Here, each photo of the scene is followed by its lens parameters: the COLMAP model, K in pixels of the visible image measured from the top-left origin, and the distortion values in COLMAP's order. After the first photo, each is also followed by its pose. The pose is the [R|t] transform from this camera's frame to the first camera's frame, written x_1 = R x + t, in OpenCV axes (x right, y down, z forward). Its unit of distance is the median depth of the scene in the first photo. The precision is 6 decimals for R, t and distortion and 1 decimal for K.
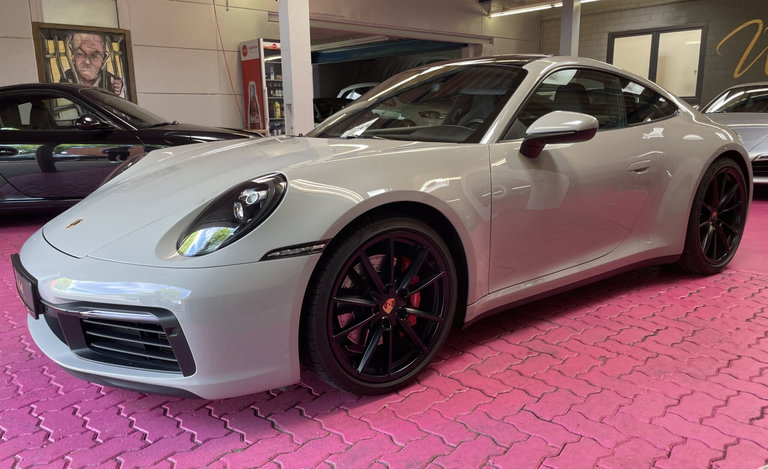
lens RADIAL K [[567.1, 0, 384.0], [0, 567.1, 234.5], [0, 0, 1]] dist [0.099016, -0.169358]
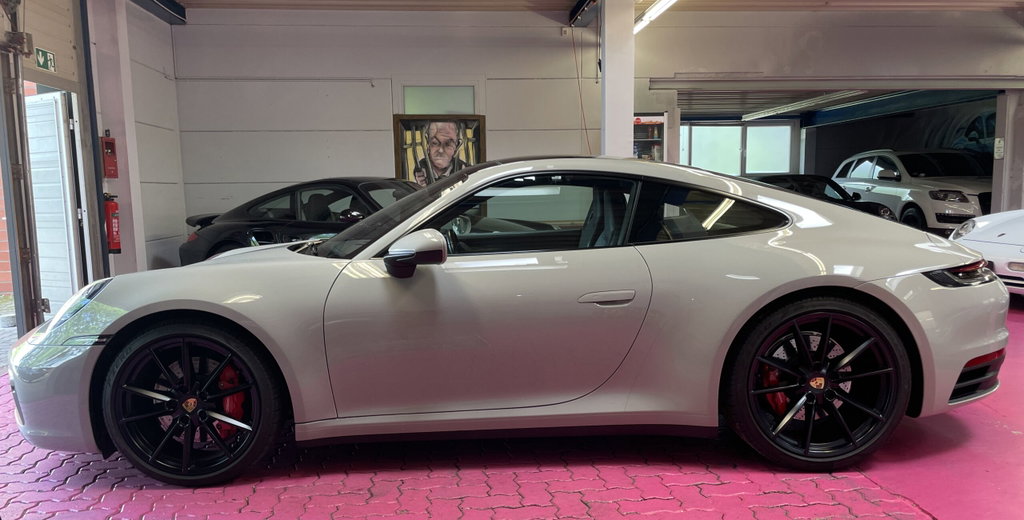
lens RADIAL K [[749.7, 0, 510.1], [0, 749.7, 299.7], [0, 0, 1]] dist [0.007648, -0.051523]
pose [[0.808955, 0.079341, -0.582492, 0.354036], [-0.114127, 0.993195, -0.023214, -0.029551], [0.576686, 0.085257, 0.812505, 0.044307]]
